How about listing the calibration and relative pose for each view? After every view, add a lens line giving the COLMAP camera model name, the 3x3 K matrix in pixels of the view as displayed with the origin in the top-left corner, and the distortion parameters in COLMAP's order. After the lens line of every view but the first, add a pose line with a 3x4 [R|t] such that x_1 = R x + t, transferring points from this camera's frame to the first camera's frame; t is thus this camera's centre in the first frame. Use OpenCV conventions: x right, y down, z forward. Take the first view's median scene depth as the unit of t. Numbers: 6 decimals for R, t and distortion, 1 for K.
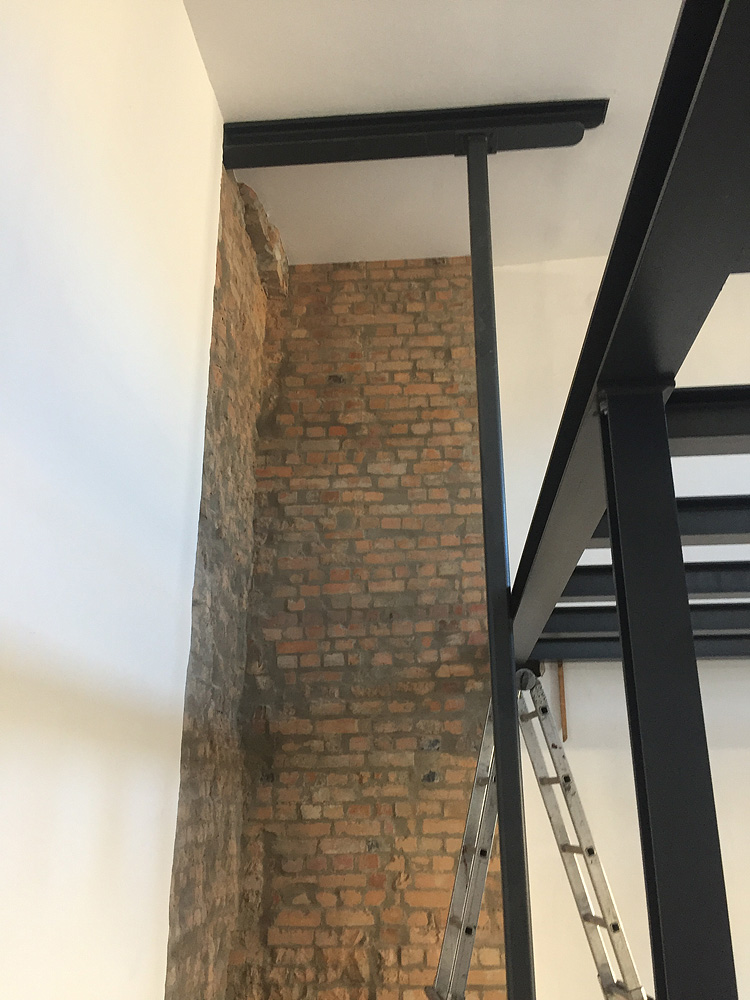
lens RADIAL K [[856.0, 0, 374.3], [0, 856.0, 502.5], [0, 0, 1]] dist [0.078182, -0.097533]
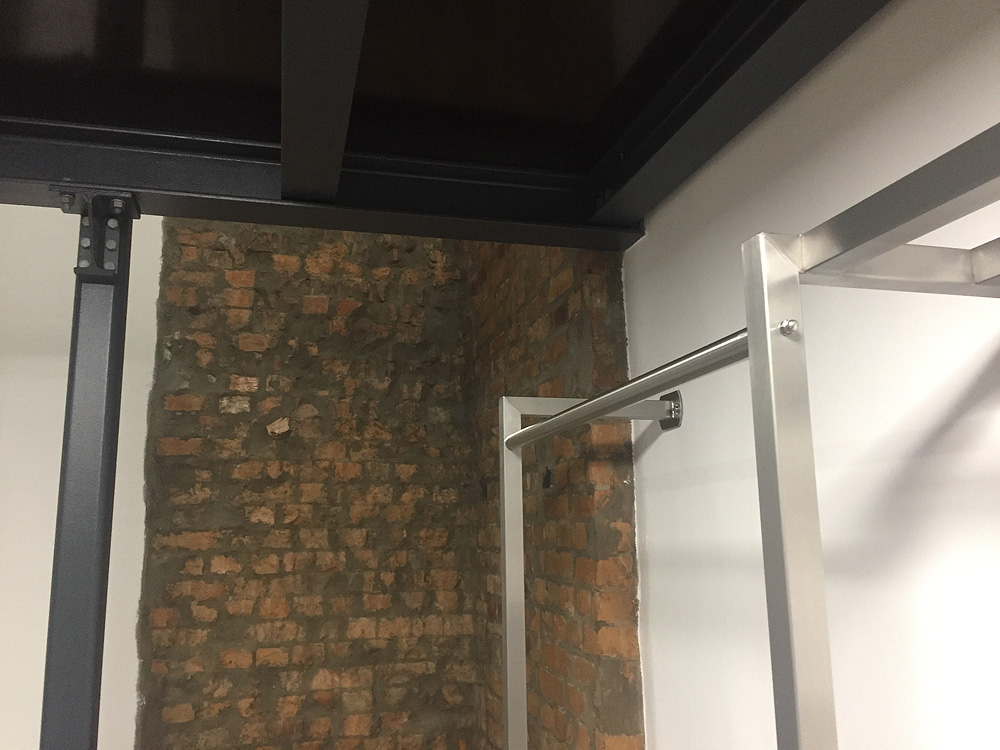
lens RADIAL K [[856.0, 0, 501.6], [0, 856.0, 375.3], [0, 0, 1]] dist [0.078182, -0.097533]
pose [[0.329954, -0.171962, -0.928202, 0.512685], [0.329876, 0.942283, -0.057308, 0.245386], [0.884484, -0.287282, 0.367637, 0.696693]]
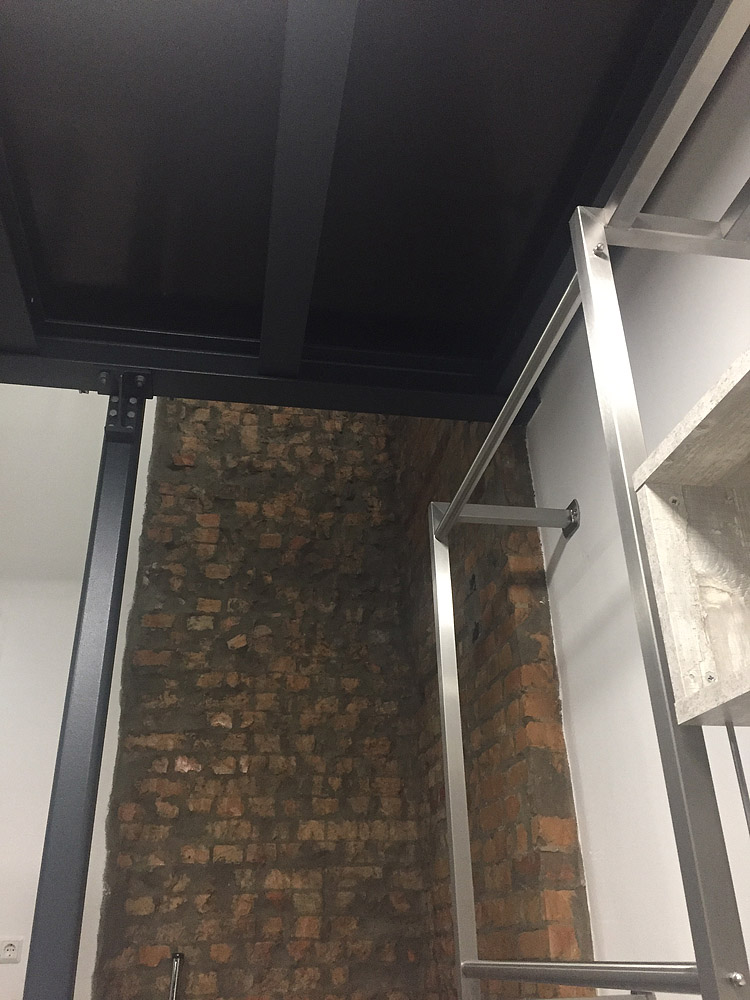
lens RADIAL K [[856.0, 0, 370.7], [0, 856.0, 506.1], [0, 0, 1]] dist [0.078182, -0.097533]
pose [[0.252391, -0.445566, -0.858935, 0.554573], [0.345062, 0.870757, -0.350305, 0.382354], [0.904008, -0.207972, 0.373520, 0.629546]]
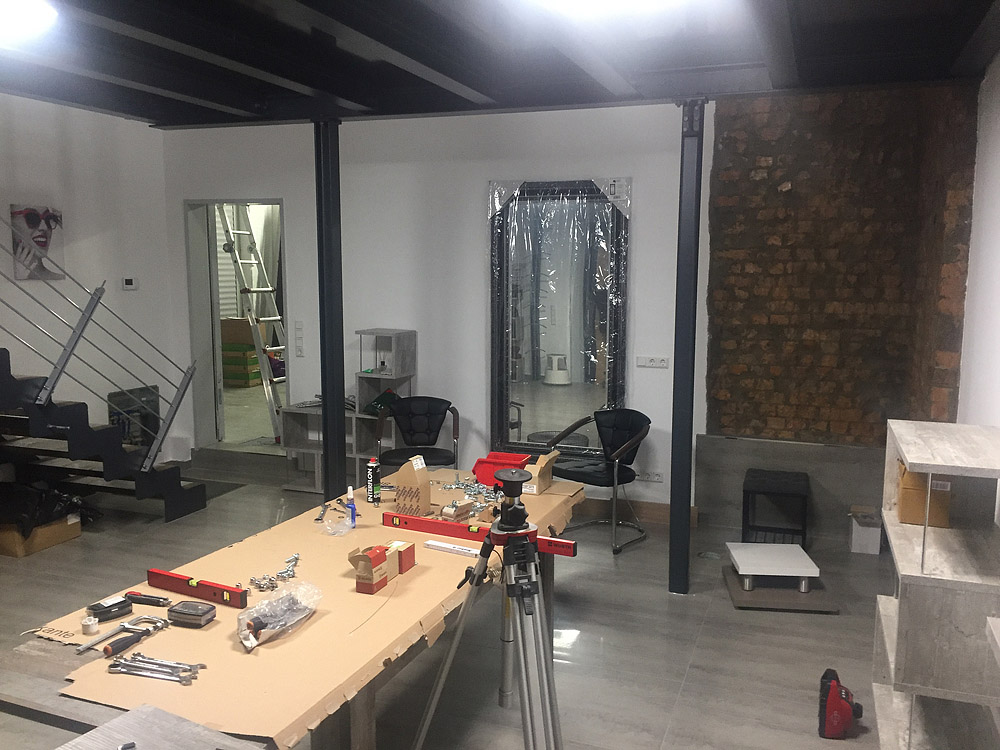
lens RADIAL K [[856.0, 0, 502.8], [0, 856.0, 375.4], [0, 0, 1]] dist [0.078182, -0.097533]
pose [[-0.268810, 0.128426, -0.954593, 0.998857], [0.320949, 0.946376, 0.036942, 0.258998], [0.908148, -0.296445, -0.295613, 0.704839]]
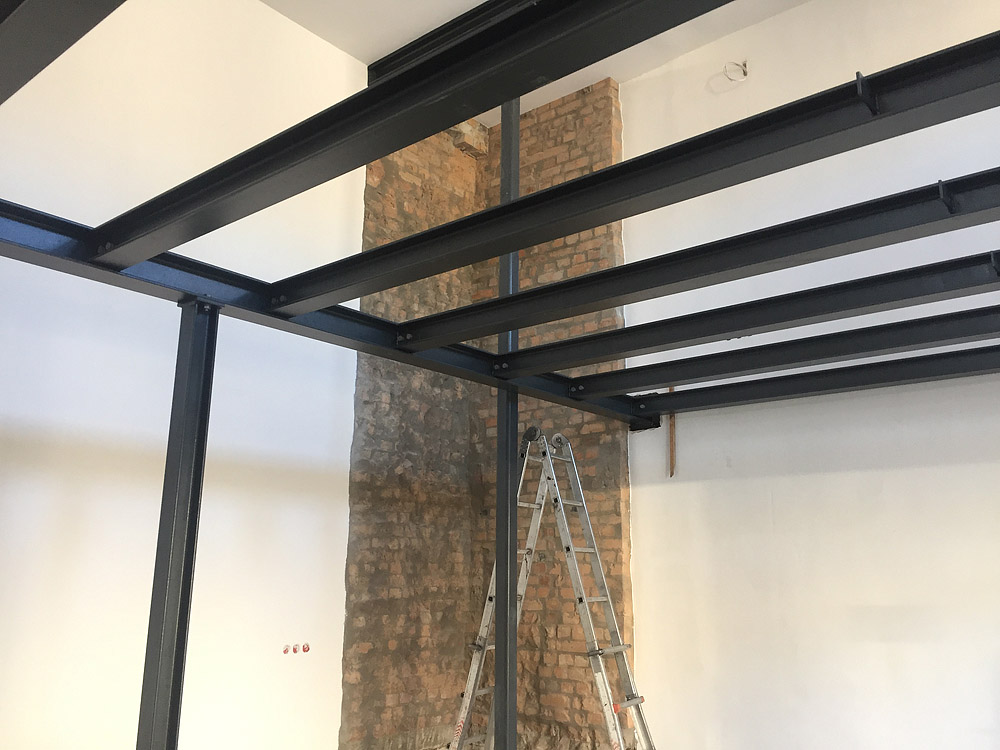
lens RADIAL K [[856.0, 0, 503.9], [0, 856.0, 371.1], [0, 0, 1]] dist [0.078182, -0.097533]
pose [[0.819442, -0.123374, -0.559726, 0.655268], [0.183462, 0.981639, 0.052217, 0.018641], [0.543006, -0.145477, 0.827031, -0.111548]]
